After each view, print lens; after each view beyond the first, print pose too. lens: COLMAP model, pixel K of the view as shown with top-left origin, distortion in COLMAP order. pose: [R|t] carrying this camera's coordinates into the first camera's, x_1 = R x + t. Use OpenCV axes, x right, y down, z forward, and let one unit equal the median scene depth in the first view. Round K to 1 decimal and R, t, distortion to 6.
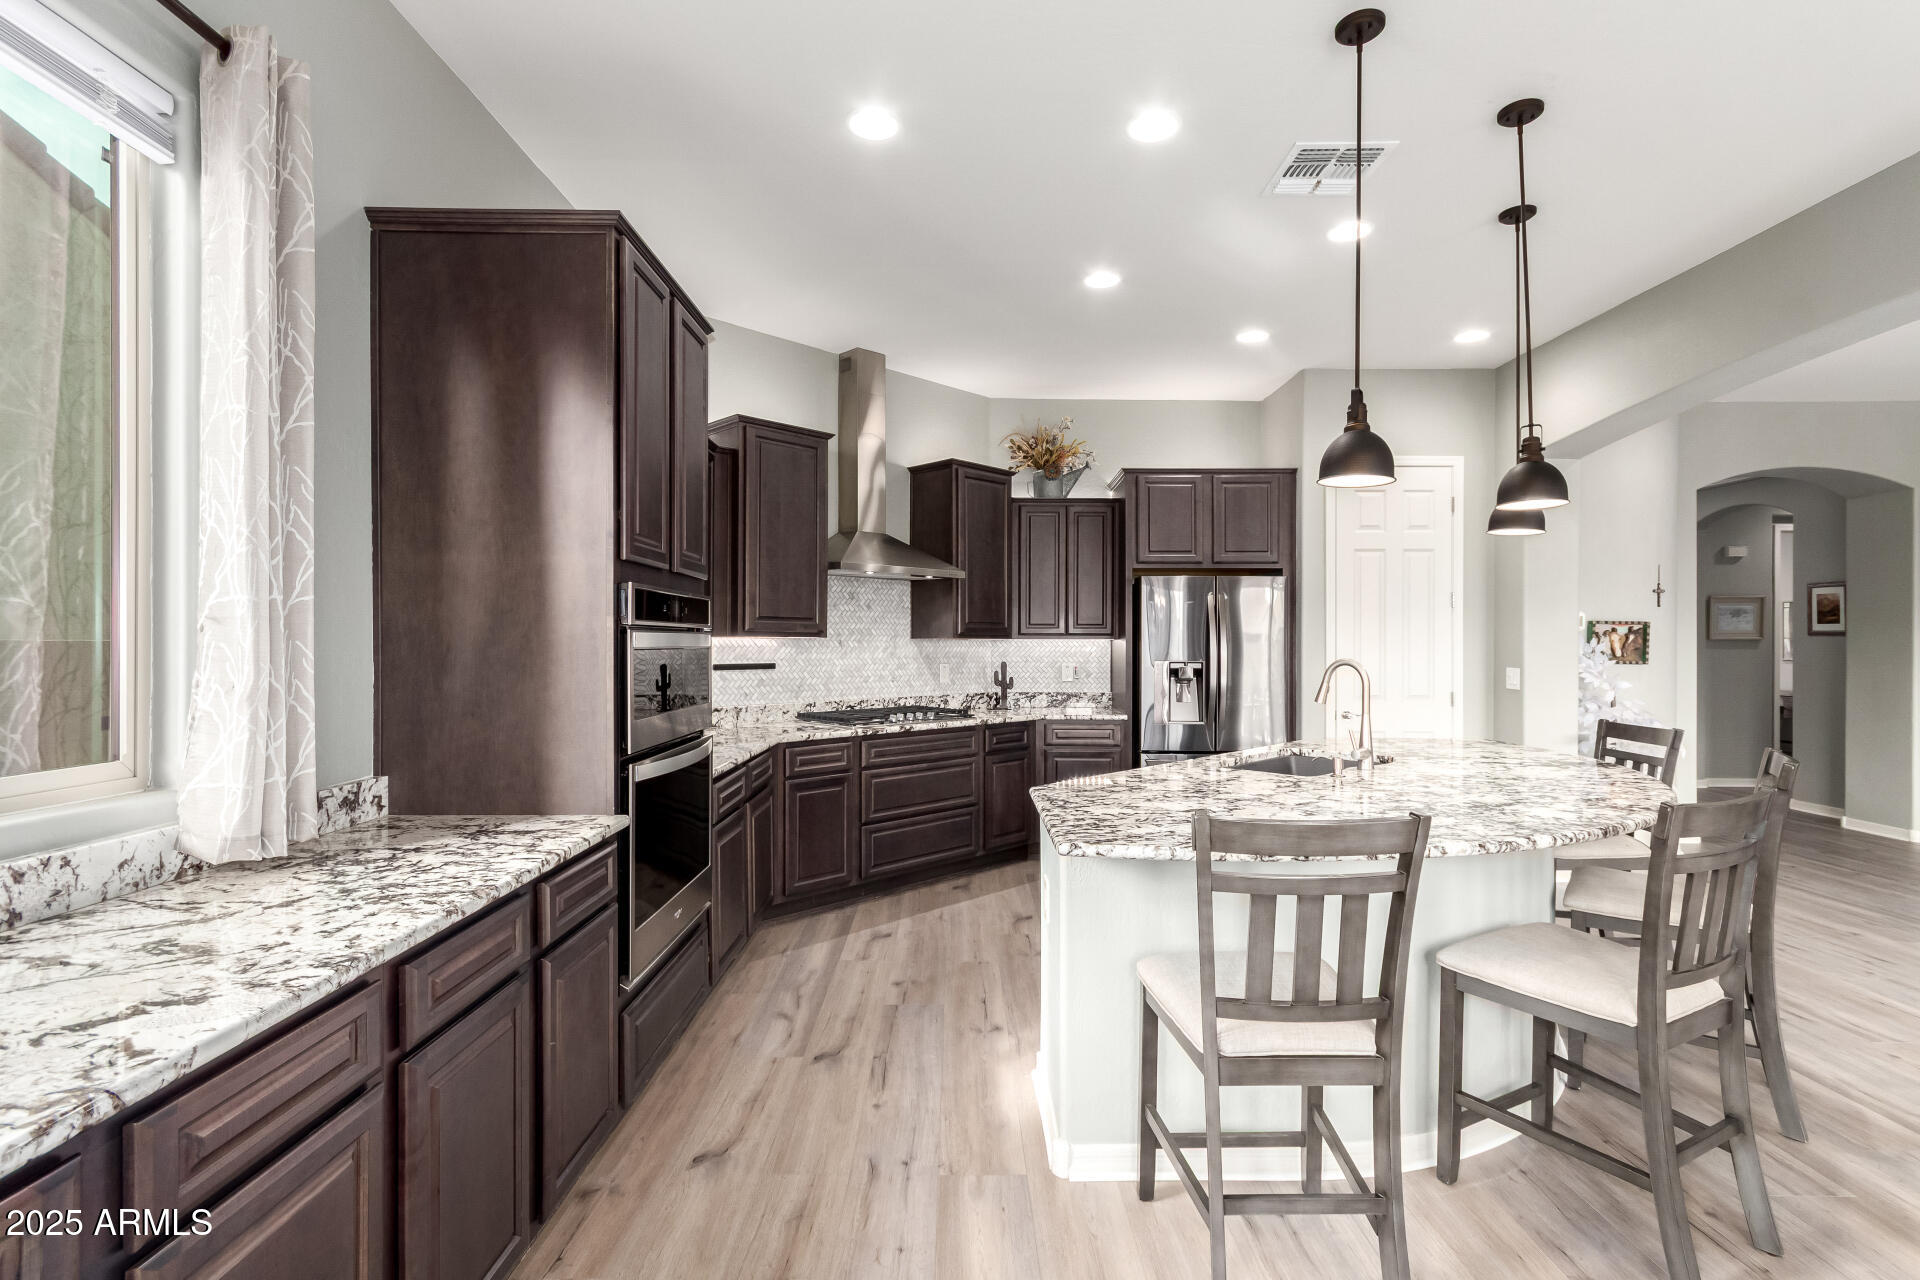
lens RADIAL K [[887.6, 0, 946.0], [0, 887.6, 641.8], [0, 0, 1]] dist [0.006381, 0.000130]
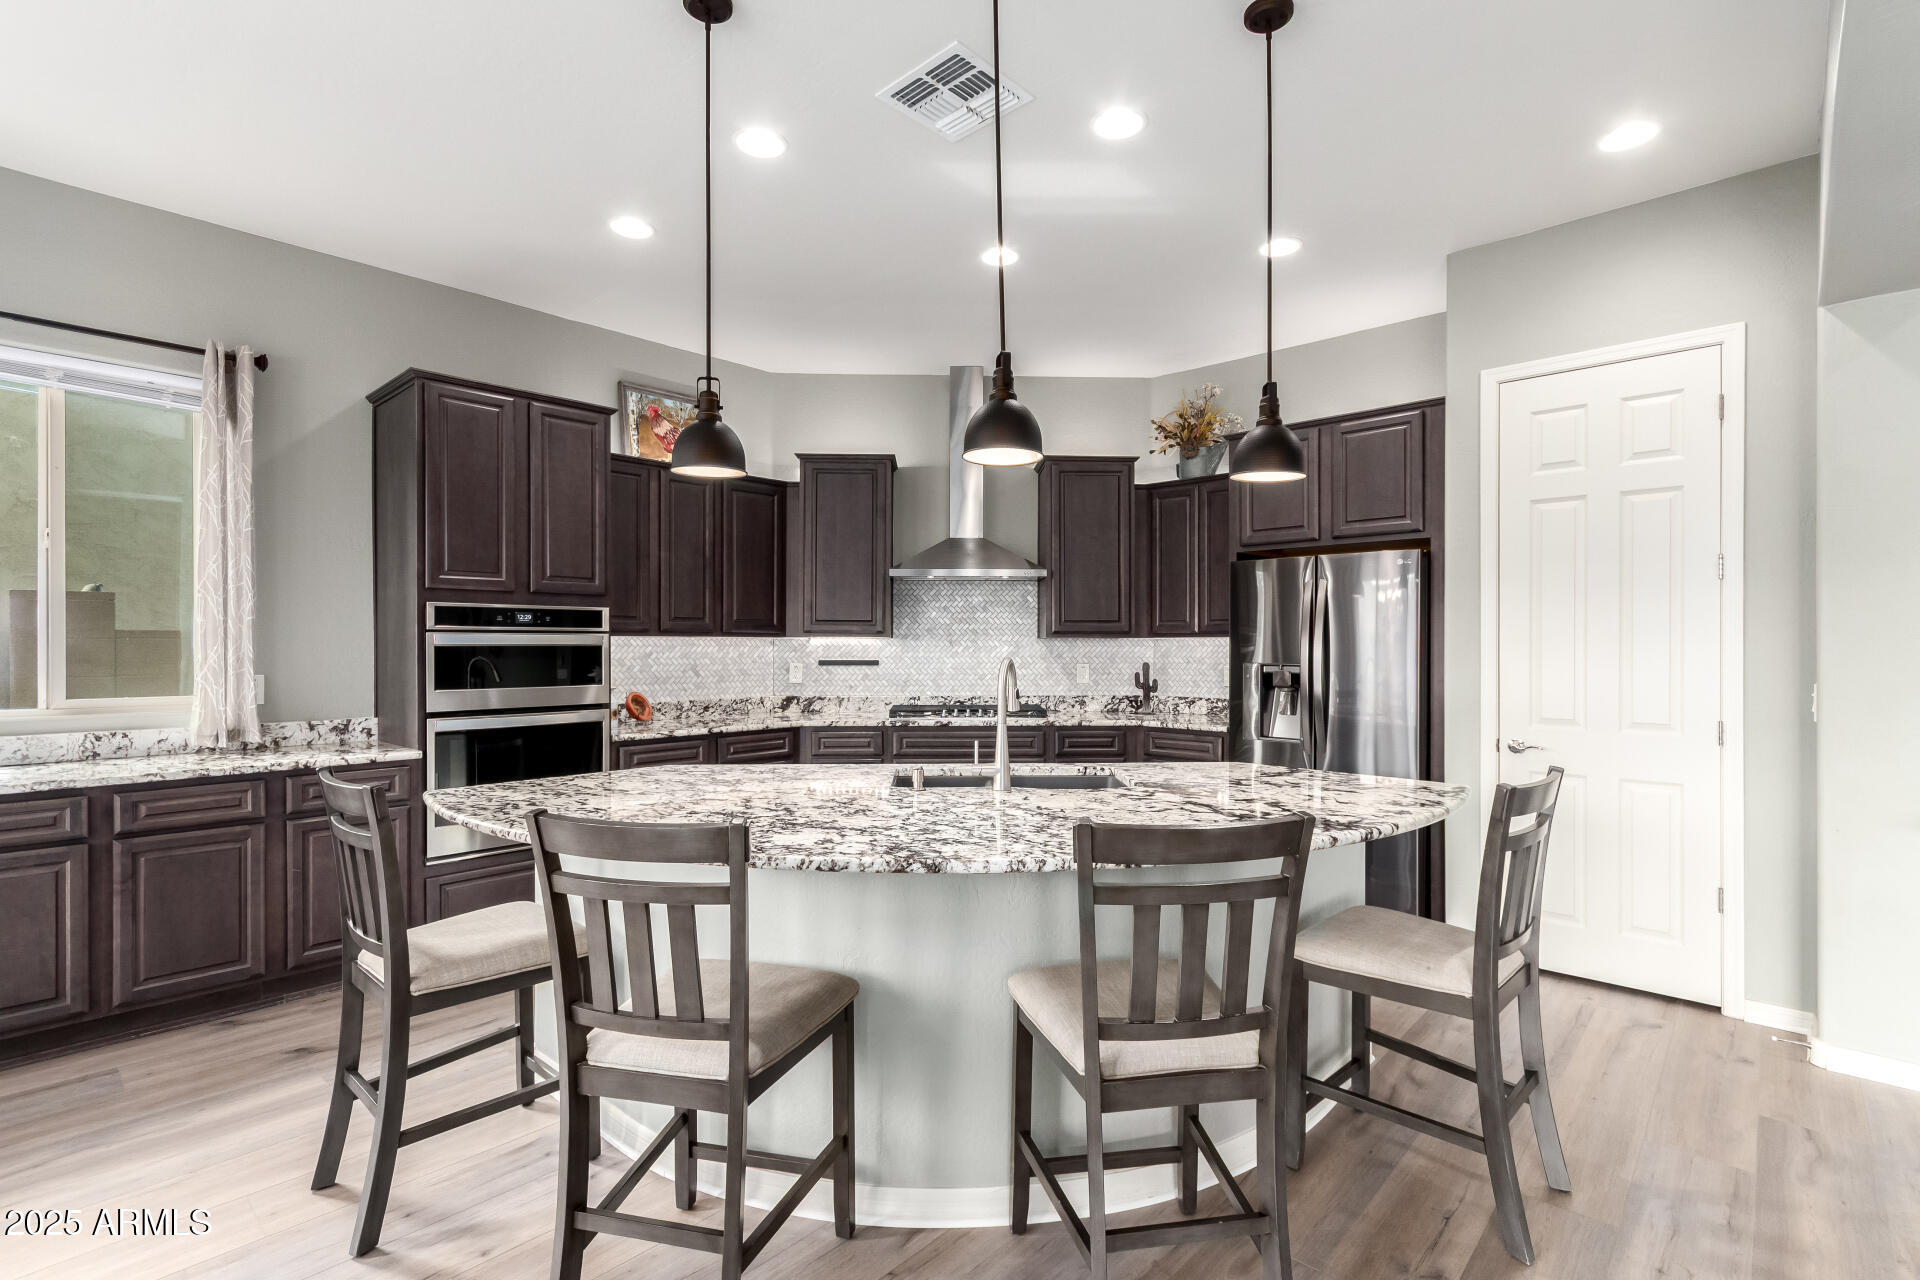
lens RADIAL K [[887.6, 0, 962.4], [0, 887.6, 649.5], [0, 0, 1]] dist [0.006381, 0.000130]
pose [[0.745579, -0.000206, -0.666417, 0.659265], [0.002860, 0.999992, 0.002890, 0.007010], [0.666411, -0.004061, 0.745574, 0.218820]]
